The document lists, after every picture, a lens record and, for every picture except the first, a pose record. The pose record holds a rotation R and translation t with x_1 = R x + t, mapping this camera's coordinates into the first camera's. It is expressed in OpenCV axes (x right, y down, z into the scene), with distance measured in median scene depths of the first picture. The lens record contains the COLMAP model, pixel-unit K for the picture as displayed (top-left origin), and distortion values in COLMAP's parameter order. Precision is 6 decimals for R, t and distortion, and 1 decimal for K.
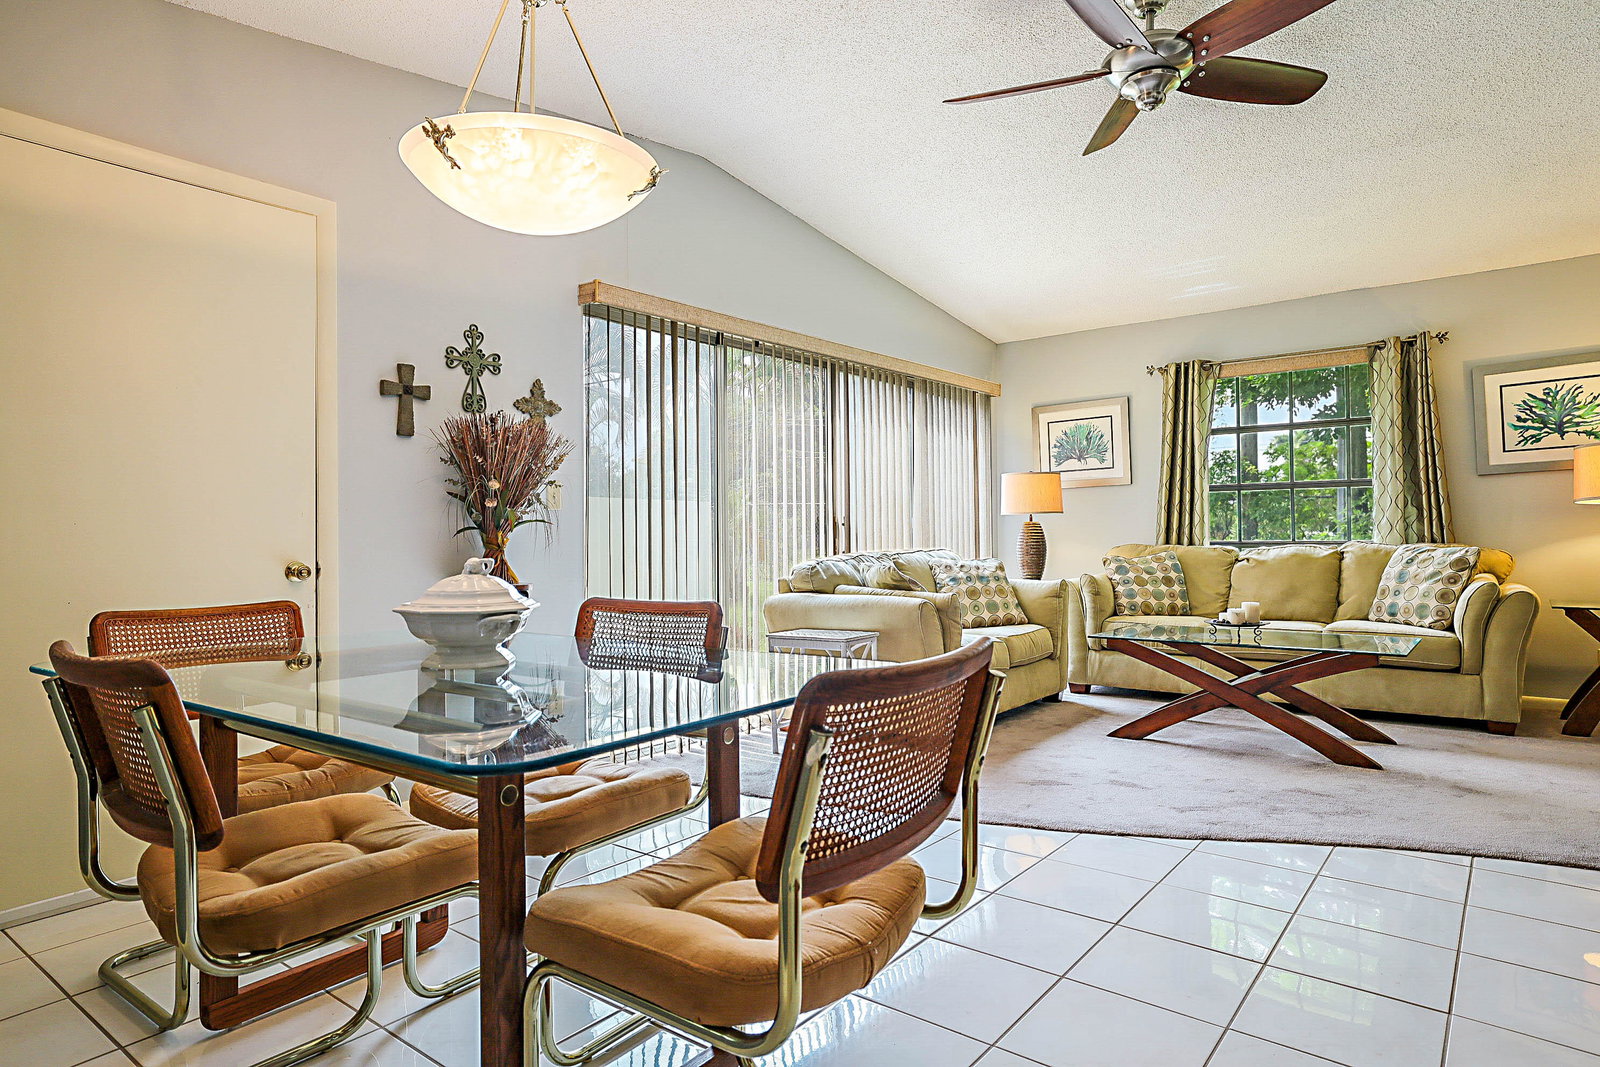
lens RADIAL K [[911.7, 0, 798.5], [0, 911.7, 527.3], [0, 0, 1]] dist [0.005524, 0.002708]
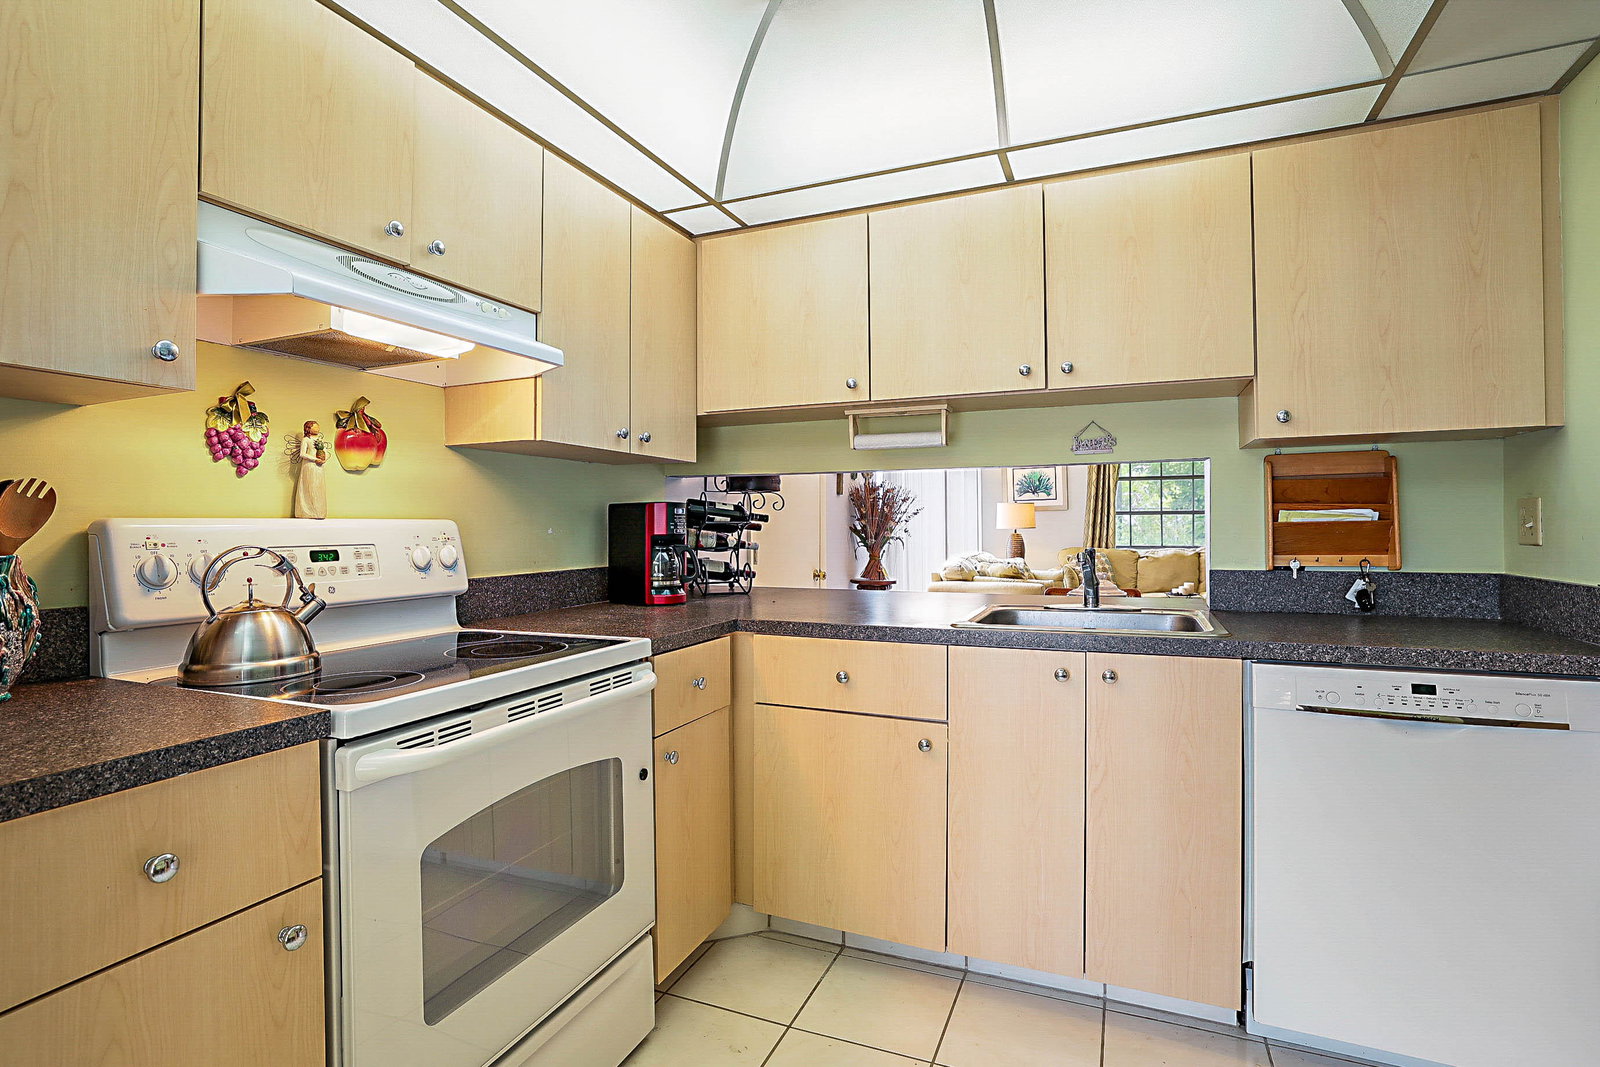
lens RADIAL K [[773.6, 0, 801.5], [0, 773.6, 530.4], [0, 0, 1]] dist [0.001417, 0.000044]
pose [[0.965425, 0.000985, 0.260680, -0.460186], [-0.004982, 0.999880, 0.014673, -0.029229], [-0.260634, -0.015464, 0.965314, -0.208450]]
